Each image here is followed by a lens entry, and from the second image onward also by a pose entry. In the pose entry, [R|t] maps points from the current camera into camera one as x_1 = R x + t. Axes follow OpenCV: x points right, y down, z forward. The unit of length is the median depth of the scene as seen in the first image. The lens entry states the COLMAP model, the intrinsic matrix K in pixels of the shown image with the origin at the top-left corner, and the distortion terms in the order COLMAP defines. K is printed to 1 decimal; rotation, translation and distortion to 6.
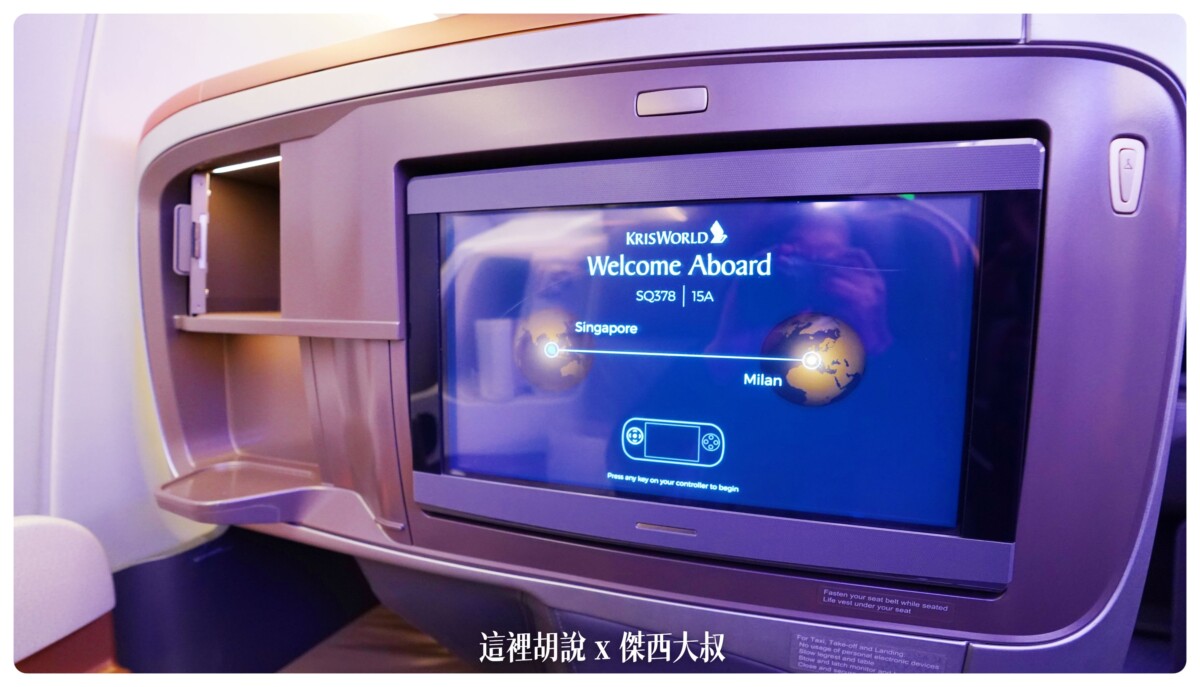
lens RADIAL K [[541.8, 0, 603.1], [0, 541.8, 340.2], [0, 0, 1]] dist [-0.058688, 0.013958]
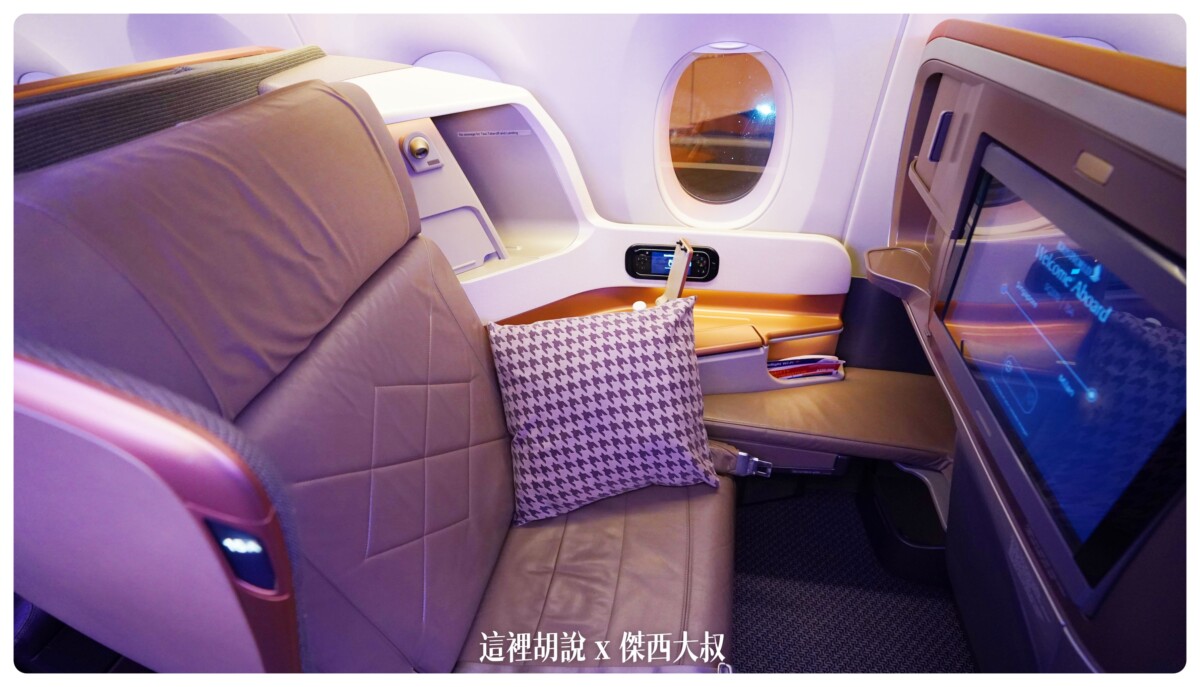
lens RADIAL K [[541.8, 0, 603.1], [0, 541.8, 340.2], [0, 0, 1]] dist [-0.058688, 0.013958]
pose [[0.131524, 0.553986, -0.822071, 0.845220], [-0.028330, 0.831037, 0.555496, -0.523963], [0.990908, -0.049772, 0.124996, -0.233769]]
